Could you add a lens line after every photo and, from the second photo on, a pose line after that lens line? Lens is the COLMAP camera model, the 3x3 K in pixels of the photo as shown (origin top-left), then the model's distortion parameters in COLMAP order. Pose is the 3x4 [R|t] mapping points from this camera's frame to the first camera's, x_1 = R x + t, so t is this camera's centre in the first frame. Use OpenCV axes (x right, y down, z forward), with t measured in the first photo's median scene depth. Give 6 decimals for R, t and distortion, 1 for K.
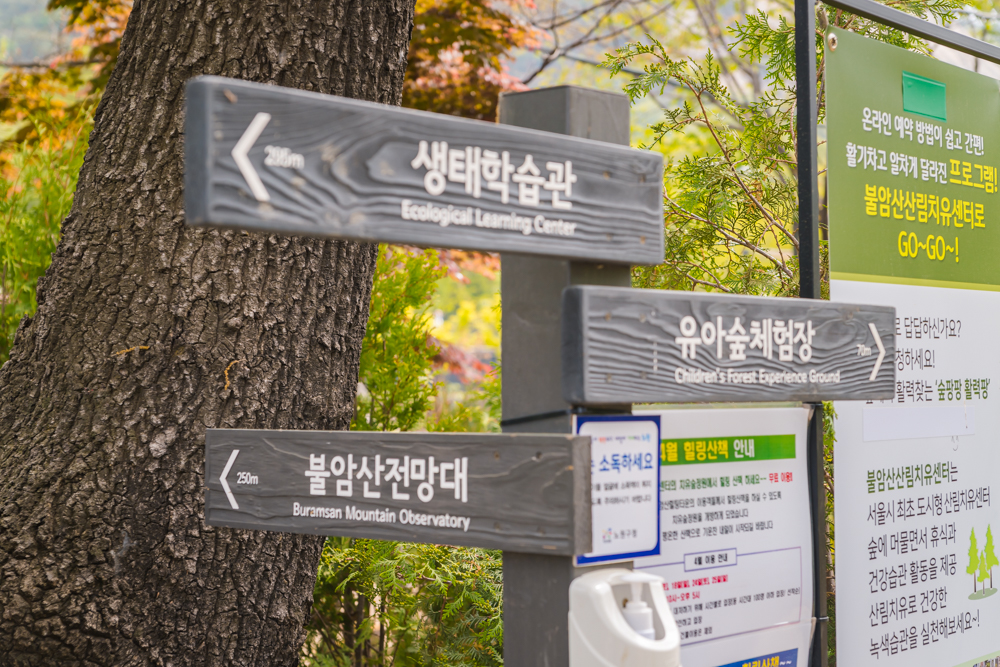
lens RADIAL K [[1746.6, 0, 500.4], [0, 1746.6, 330.9], [0, 0, 1]] dist [0.038382, 0.000000]
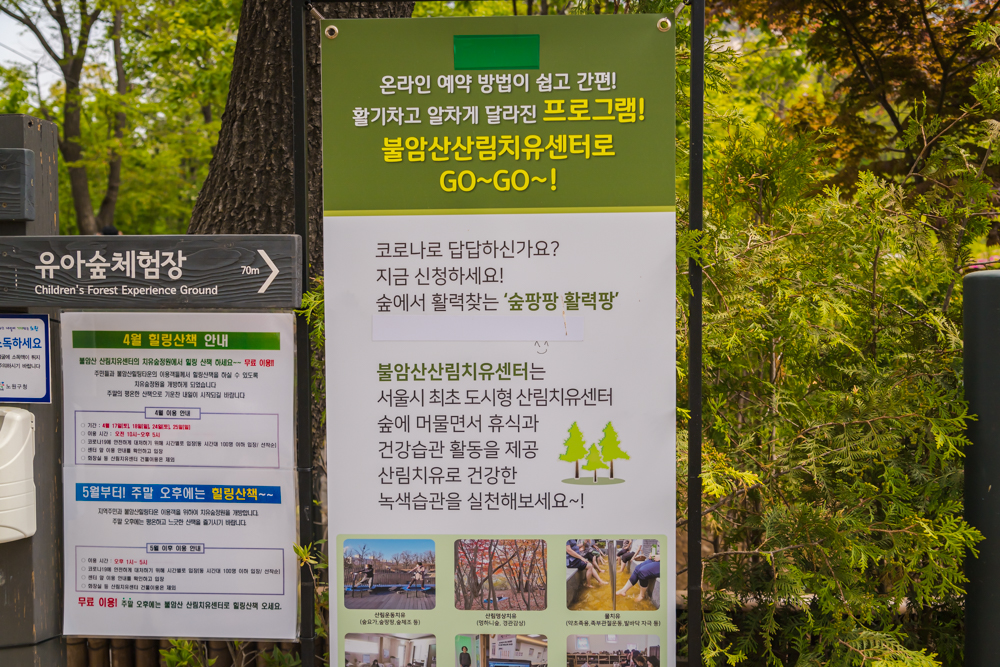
lens RADIAL K [[977.2, 0, 503.0], [0, 977.2, 339.6], [0, 0, 1]] dist [-0.001388, 0.000000]
pose [[0.579816, 0.036465, -0.813931, 0.948969], [0.021640, 0.997956, 0.060125, 0.023724], [0.814460, -0.052475, 0.577842, 0.741679]]
